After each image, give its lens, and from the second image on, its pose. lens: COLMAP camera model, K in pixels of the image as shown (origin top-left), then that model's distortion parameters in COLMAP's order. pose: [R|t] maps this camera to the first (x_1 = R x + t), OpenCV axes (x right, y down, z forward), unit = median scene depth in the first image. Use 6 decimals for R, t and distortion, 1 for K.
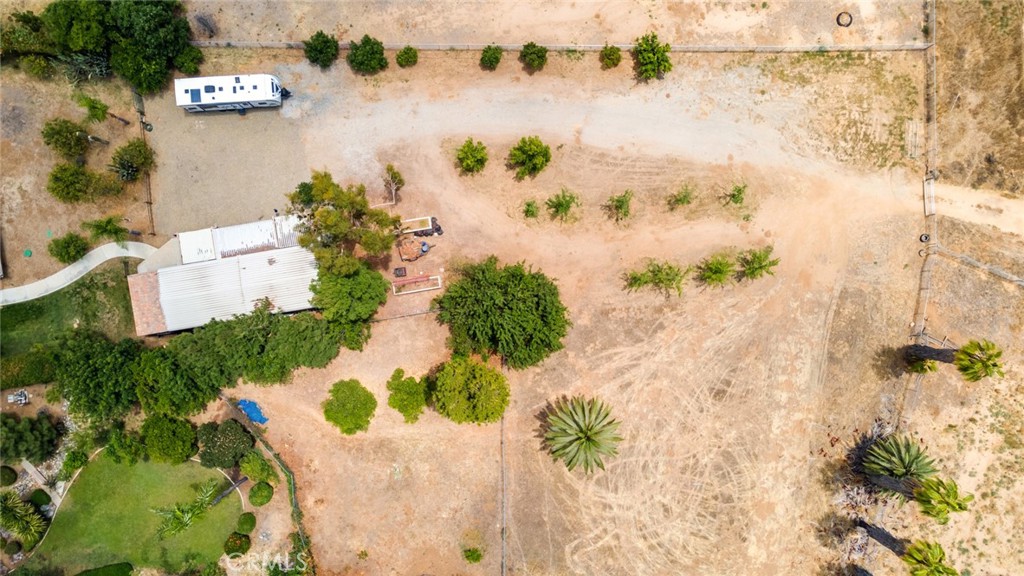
lens RADIAL K [[742.1, 0, 507.0], [0, 742.1, 311.7], [0, 0, 1]] dist [0.045127, -0.007755]
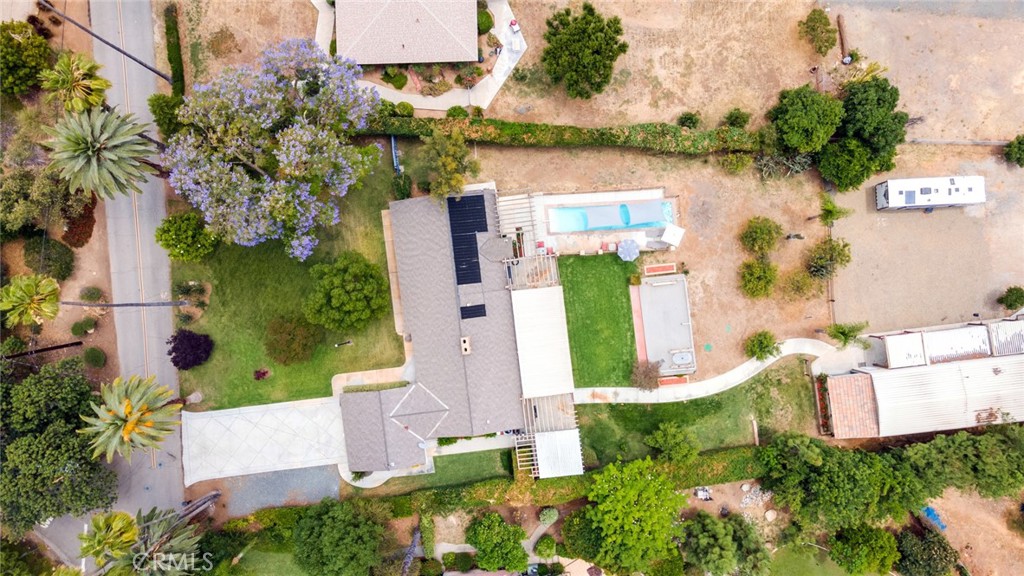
lens RADIAL K [[742.1, 0, 507.0], [0, 742.1, 311.7], [0, 0, 1]] dist [0.045127, -0.007755]
pose [[0.999371, 0.034845, -0.006550, -0.894763], [-0.034830, 0.999390, 0.002367, -0.117813], [0.006628, -0.002137, 0.999976, 0.012913]]
